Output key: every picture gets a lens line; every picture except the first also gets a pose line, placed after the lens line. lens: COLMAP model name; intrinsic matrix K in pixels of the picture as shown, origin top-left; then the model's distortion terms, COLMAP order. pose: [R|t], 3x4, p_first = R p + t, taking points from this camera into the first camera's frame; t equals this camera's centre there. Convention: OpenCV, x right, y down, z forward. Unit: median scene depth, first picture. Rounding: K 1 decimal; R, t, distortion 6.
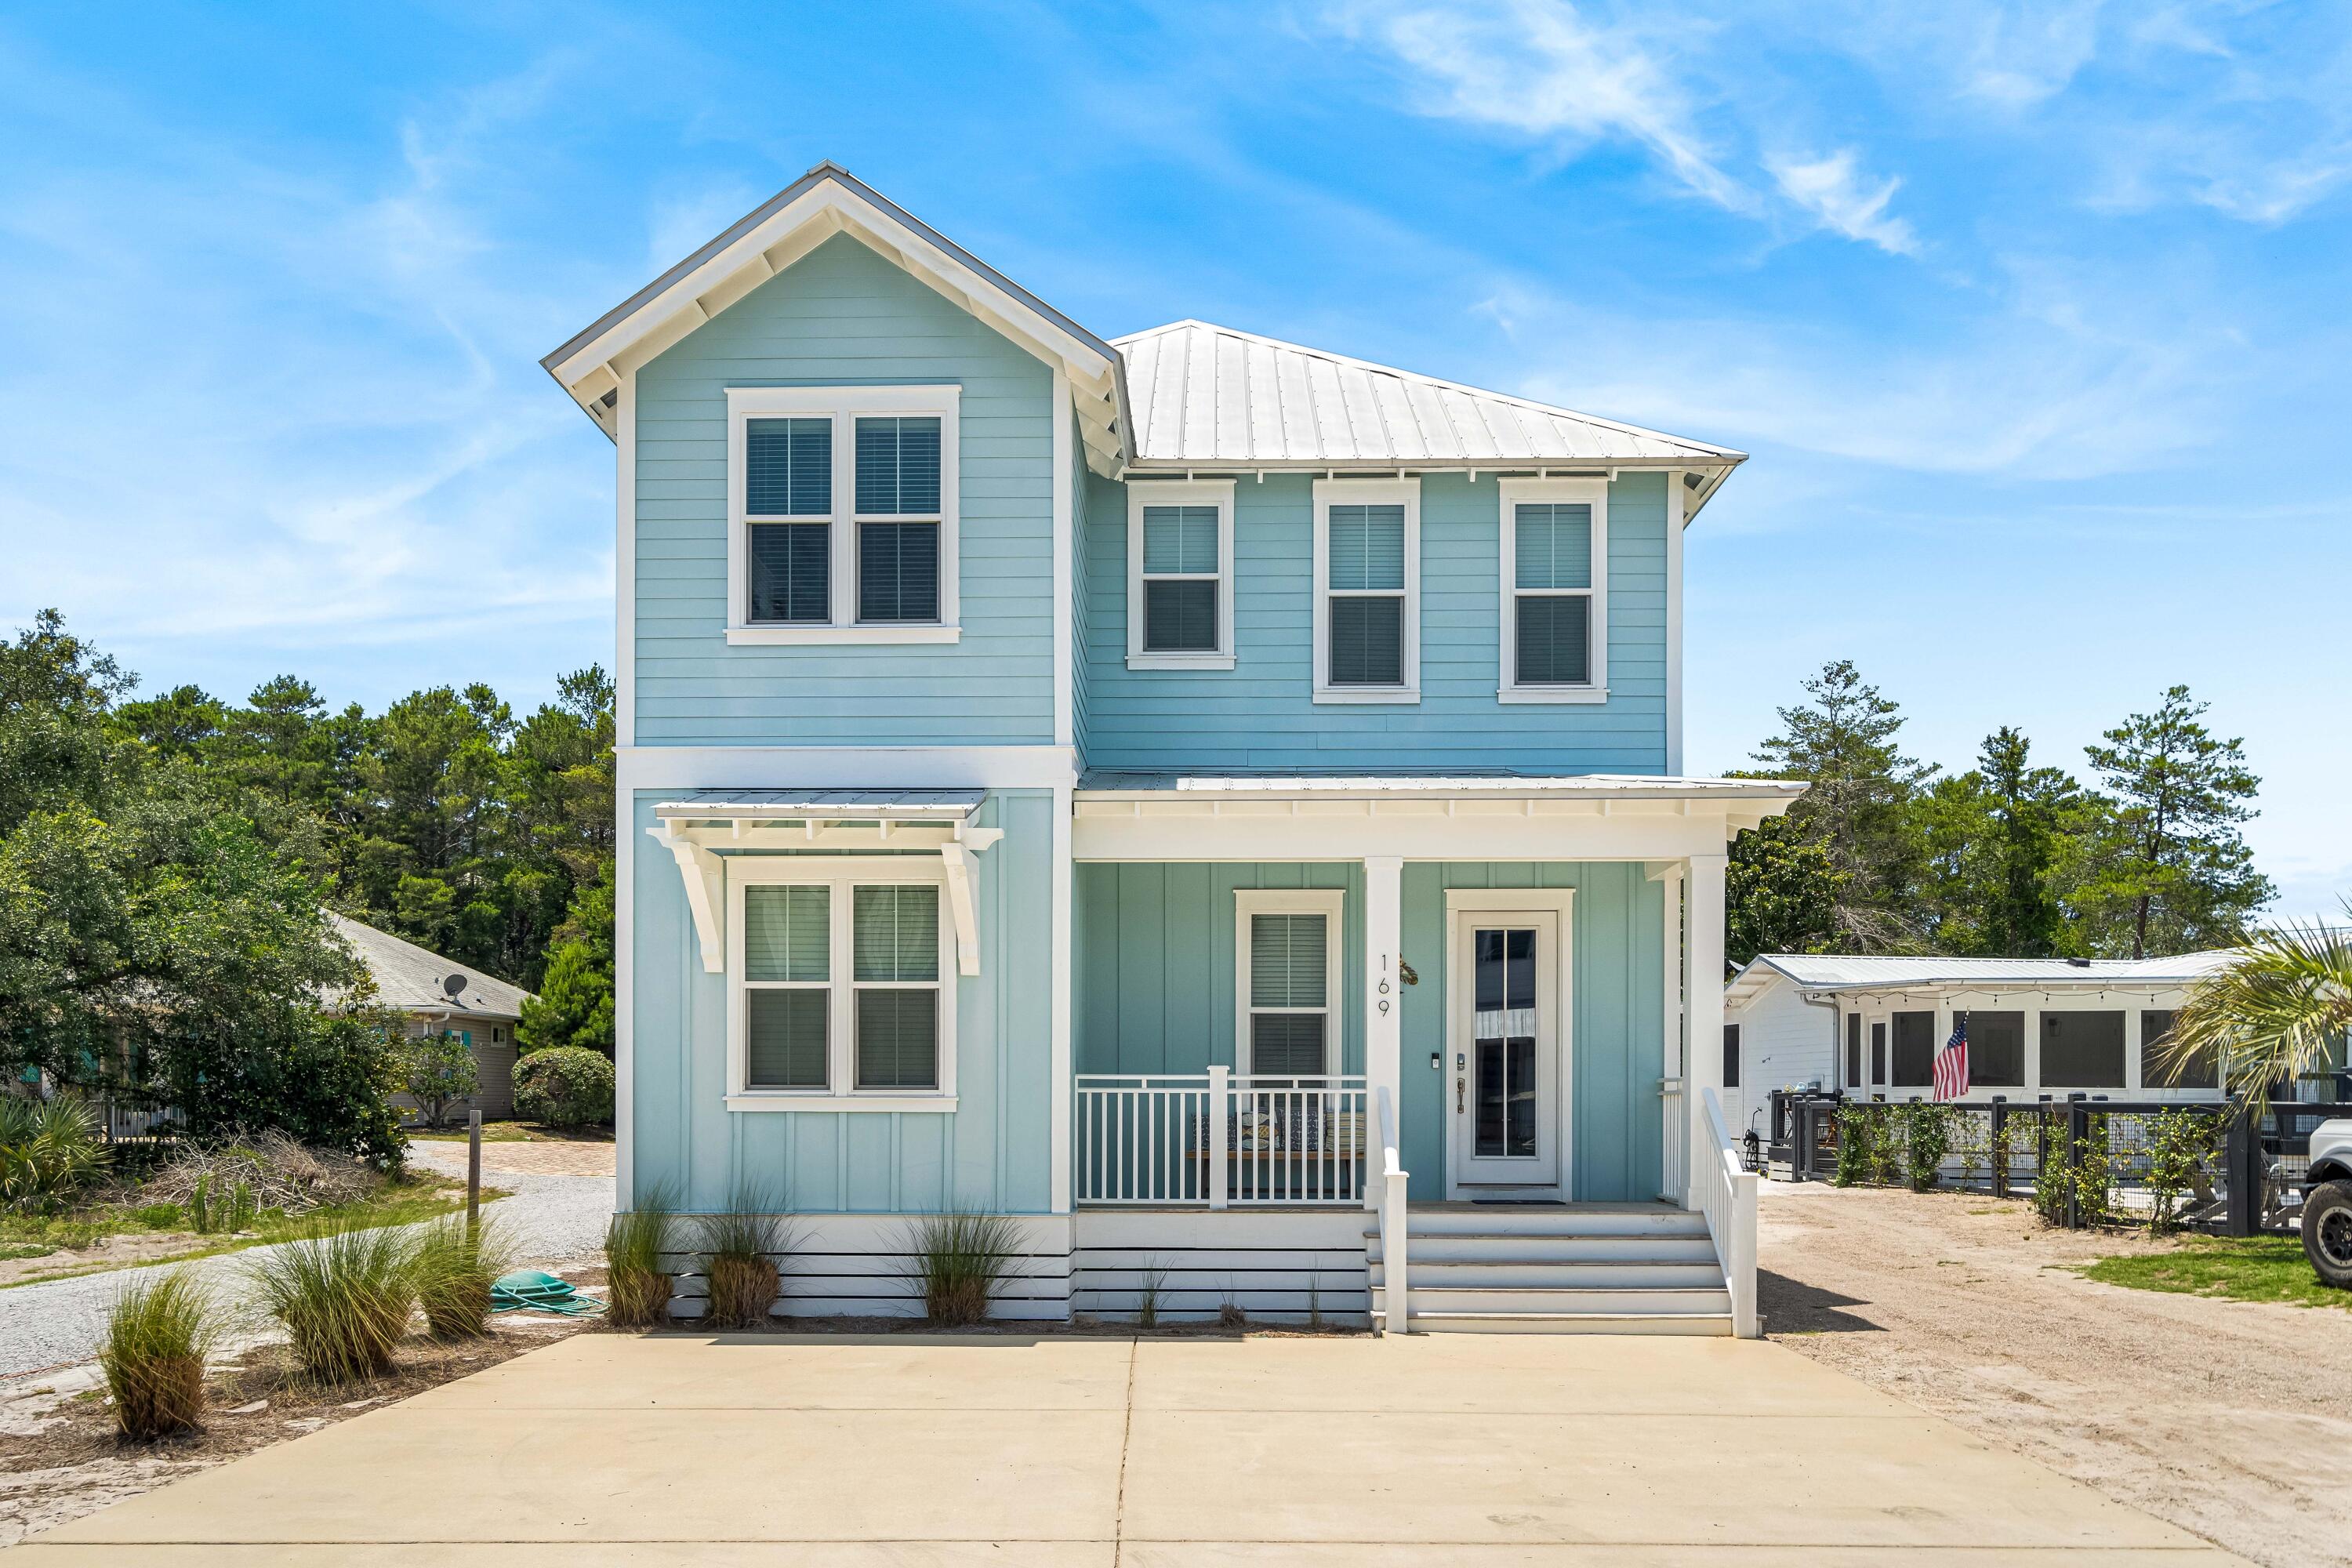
lens RADIAL K [[1729.7, 0, 1176.2], [0, 1729.7, 782.4], [0, 0, 1]] dist [0.007354, 0.003538]
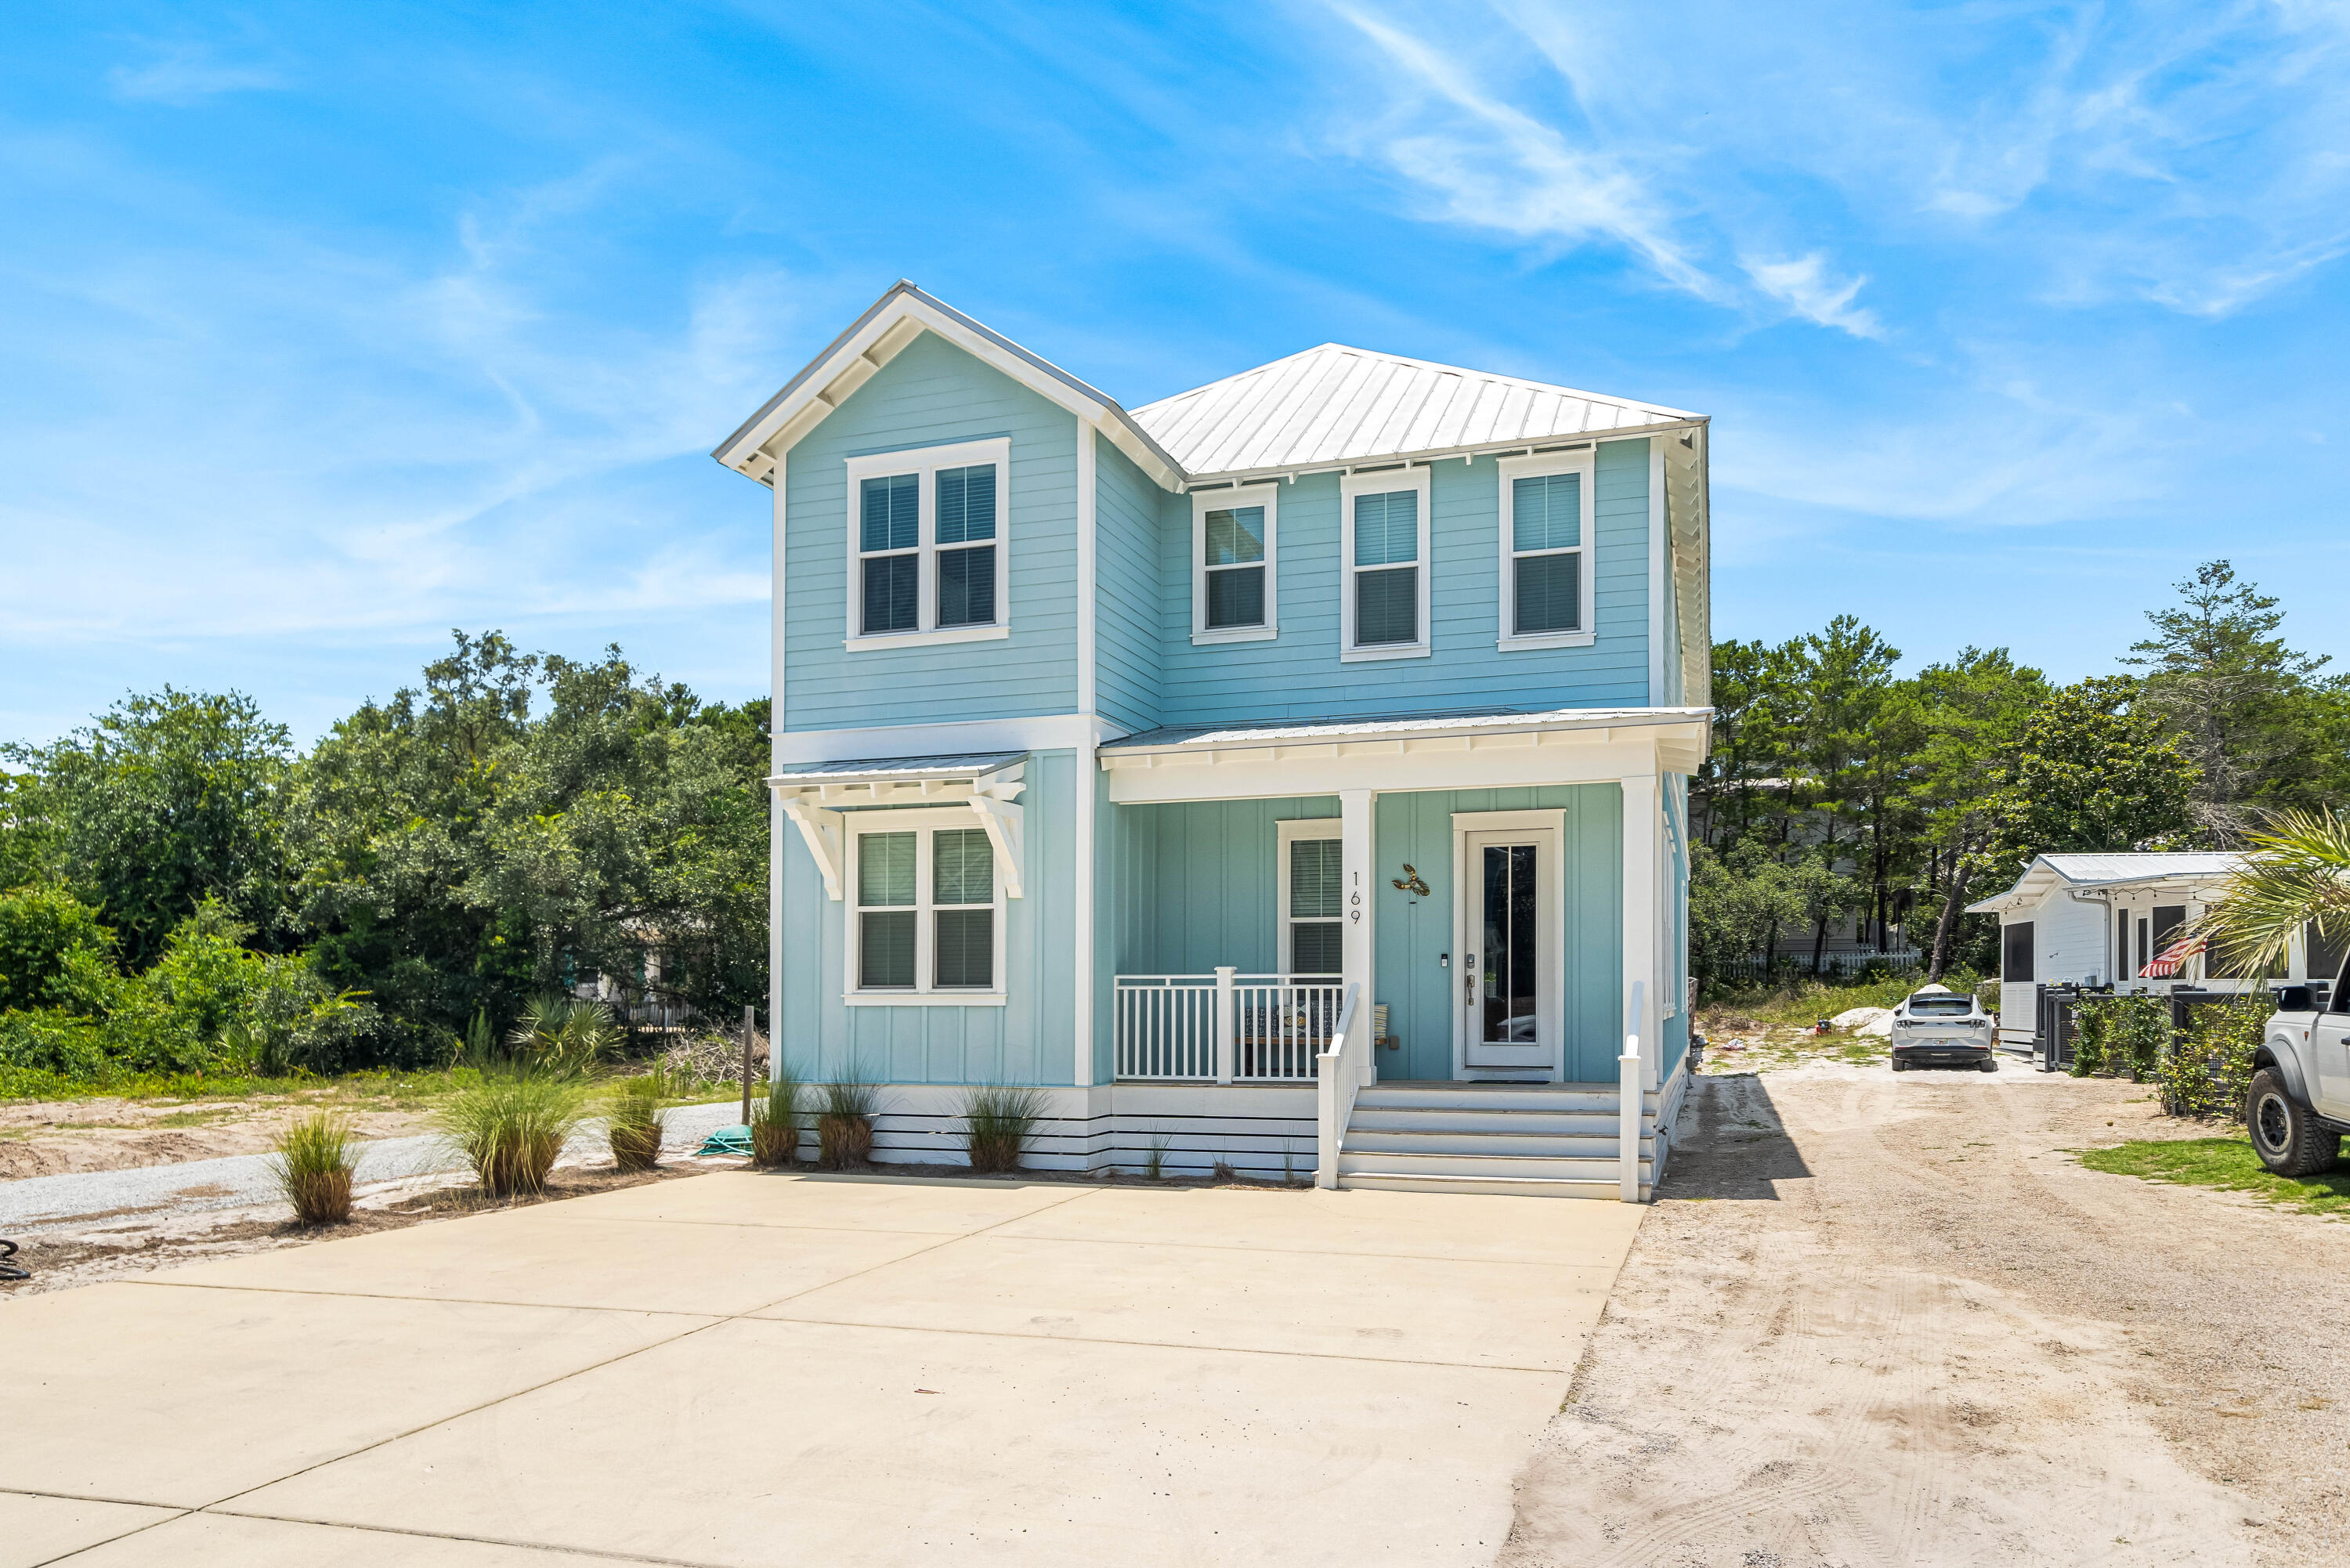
lens RADIAL K [[1473.7, 0, 1180.7], [0, 1473.7, 688.6], [0, 0, 1]] dist [0.006514, 0.000139]
pose [[0.960474, -0.062361, -0.271296, 0.273798], [0.055436, 0.997913, -0.033124, 0.000144], [0.272795, 0.016775, 0.961926, -0.014610]]
